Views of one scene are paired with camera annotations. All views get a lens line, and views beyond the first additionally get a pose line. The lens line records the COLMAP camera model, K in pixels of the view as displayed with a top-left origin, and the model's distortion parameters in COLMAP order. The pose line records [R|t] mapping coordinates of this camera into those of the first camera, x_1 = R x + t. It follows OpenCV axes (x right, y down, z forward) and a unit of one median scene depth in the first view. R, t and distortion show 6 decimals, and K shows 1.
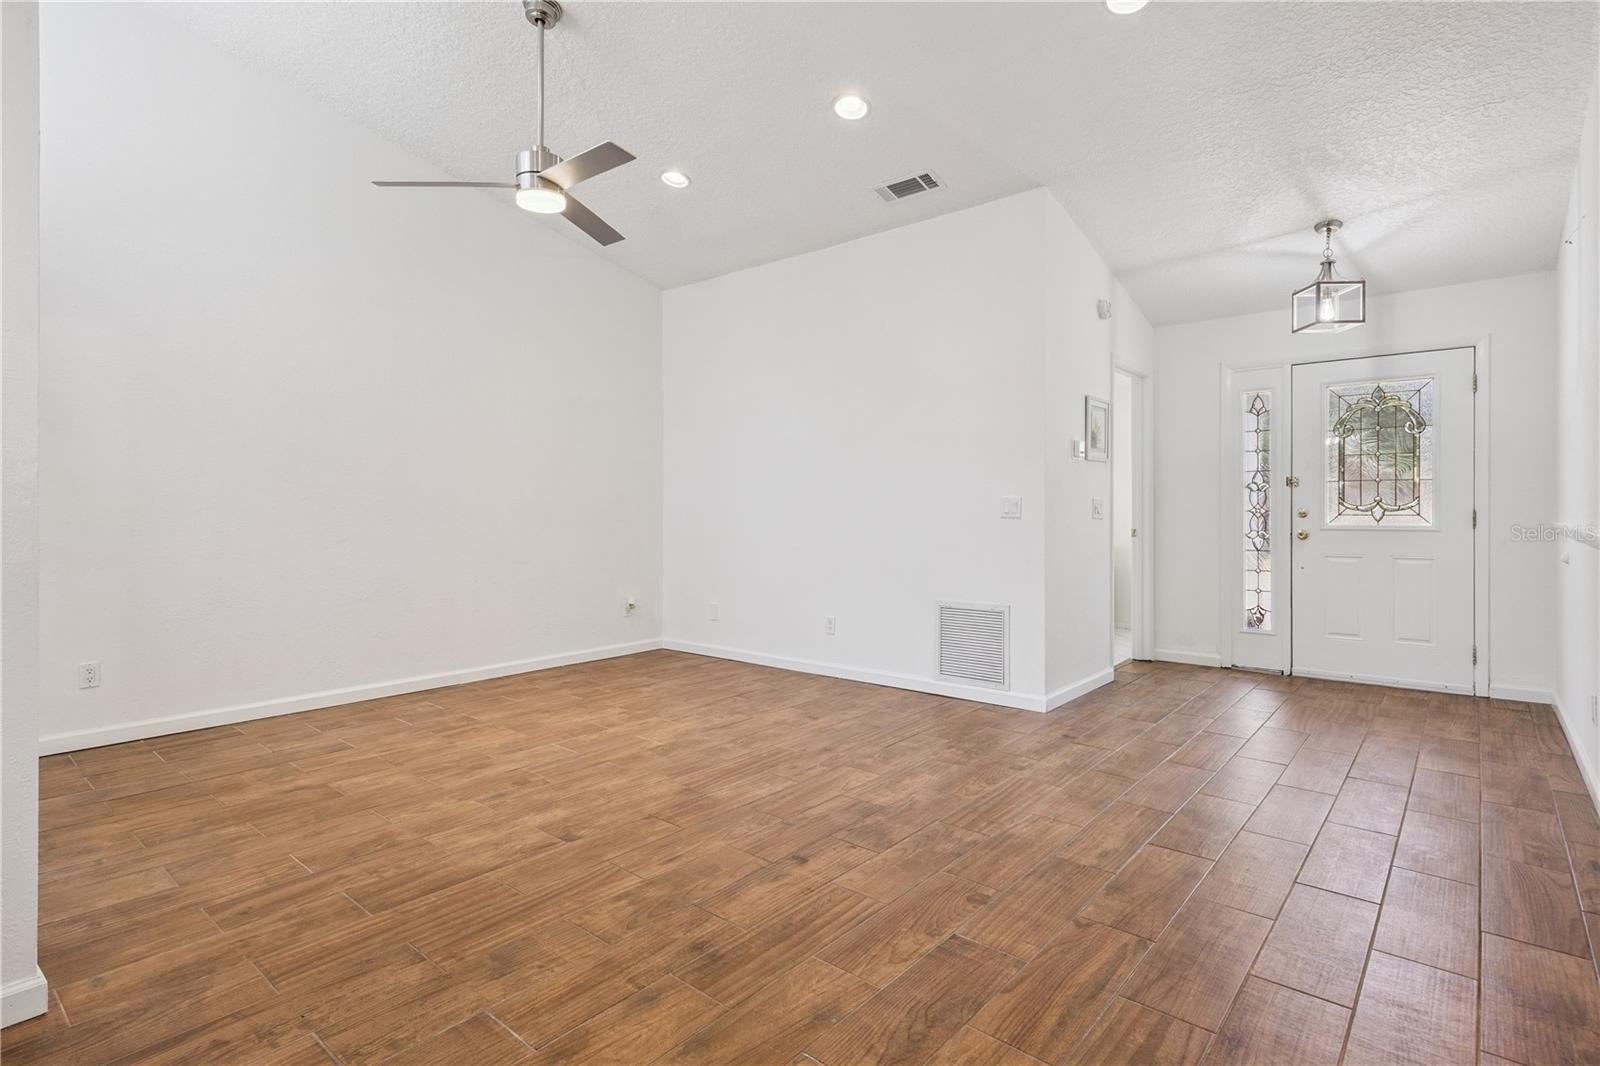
lens RADIAL K [[800.1, 0, 800.5], [0, 800.1, 515.6], [0, 0, 1]] dist [0.009340, -0.000543]
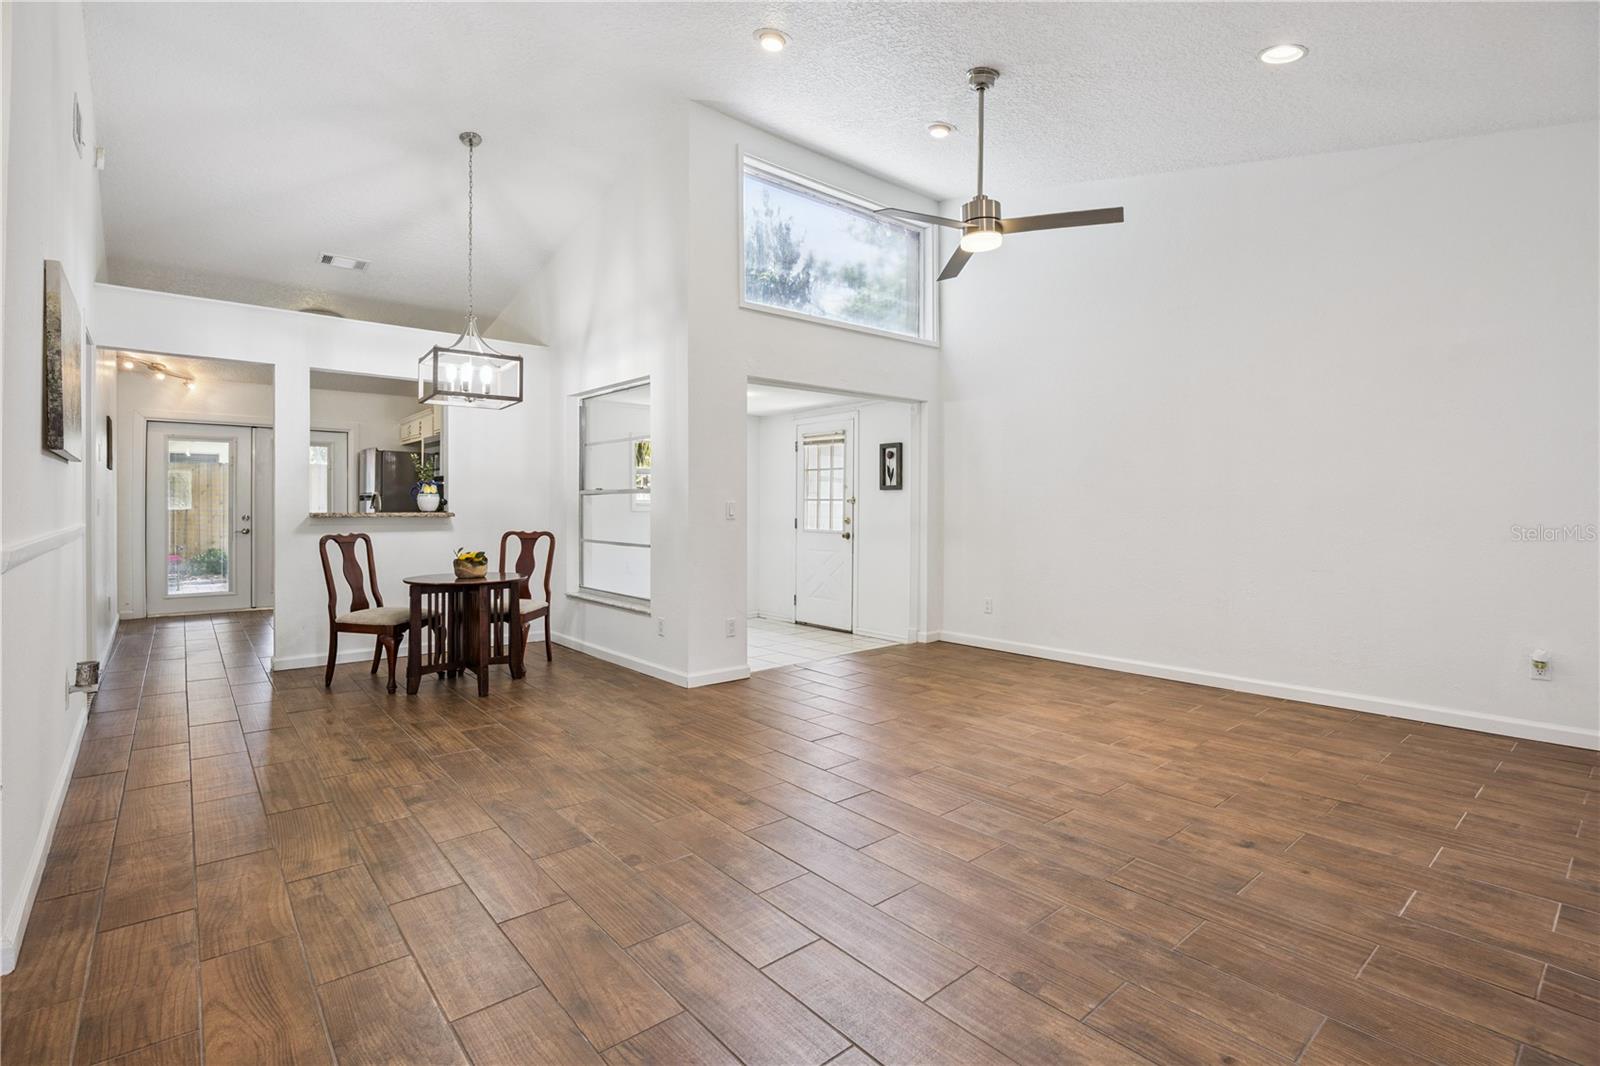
lens RADIAL K [[756.6, 0, 798.7], [0, 756.6, 512.2], [0, 0, 1]] dist [-0.010510, -0.000163]
pose [[-0.174278, 0.004595, -0.984686, 0.963350], [-0.008267, 0.999947, 0.006130, -0.007920], [0.984662, 0.009208, -0.174231, 1.122711]]
